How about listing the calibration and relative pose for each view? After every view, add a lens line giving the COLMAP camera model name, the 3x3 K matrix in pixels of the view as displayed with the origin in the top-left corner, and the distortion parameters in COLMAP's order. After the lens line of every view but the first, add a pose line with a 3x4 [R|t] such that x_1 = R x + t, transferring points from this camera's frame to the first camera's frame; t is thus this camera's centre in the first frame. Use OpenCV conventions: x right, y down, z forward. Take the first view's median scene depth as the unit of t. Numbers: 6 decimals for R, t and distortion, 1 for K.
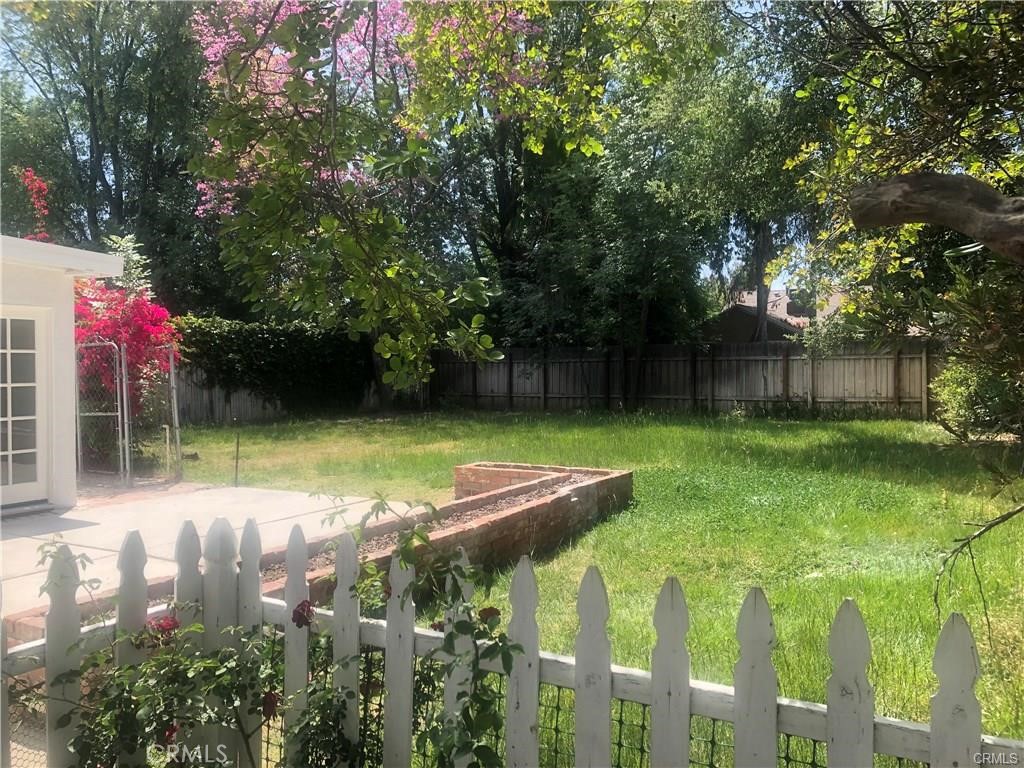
lens RADIAL K [[836.9, 0, 512.4], [0, 836.9, 382.2], [0, 0, 1]] dist [0.039030, -0.004135]
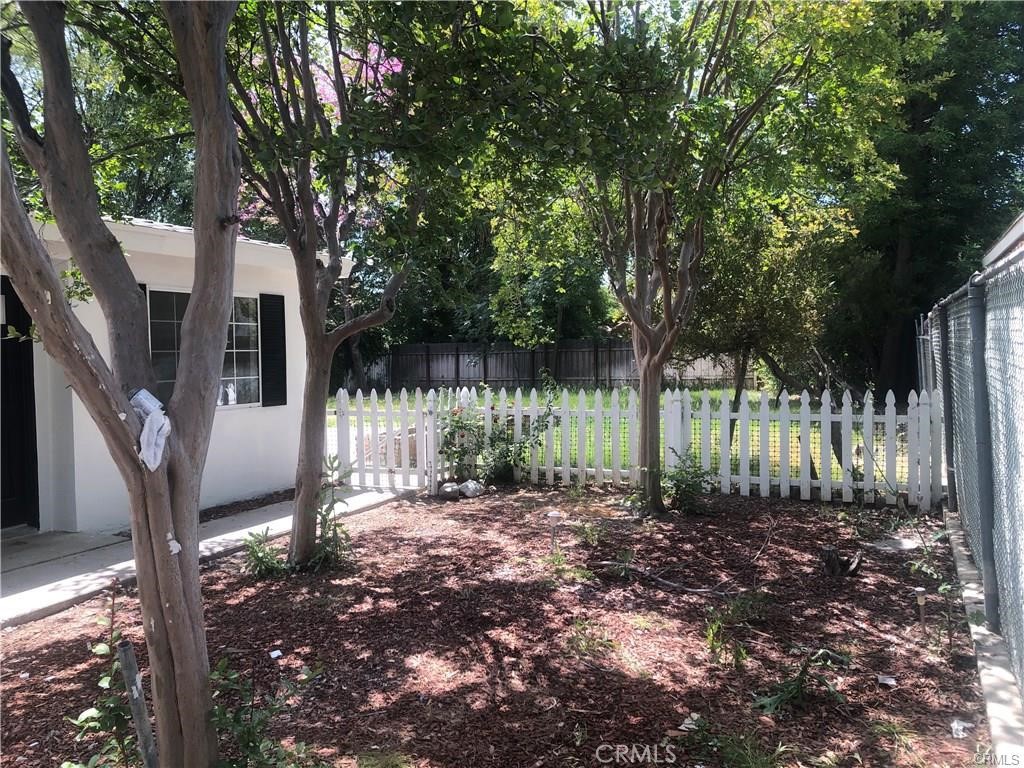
lens RADIAL K [[836.9, 0, 511.8], [0, 836.9, 384.9], [0, 0, 1]] dist [0.039030, -0.004135]
pose [[0.993874, -0.020089, 0.108679, -0.070629], [0.018032, 0.999640, 0.019879, -0.000777], [-0.109039, -0.017798, 0.993878, -0.348300]]
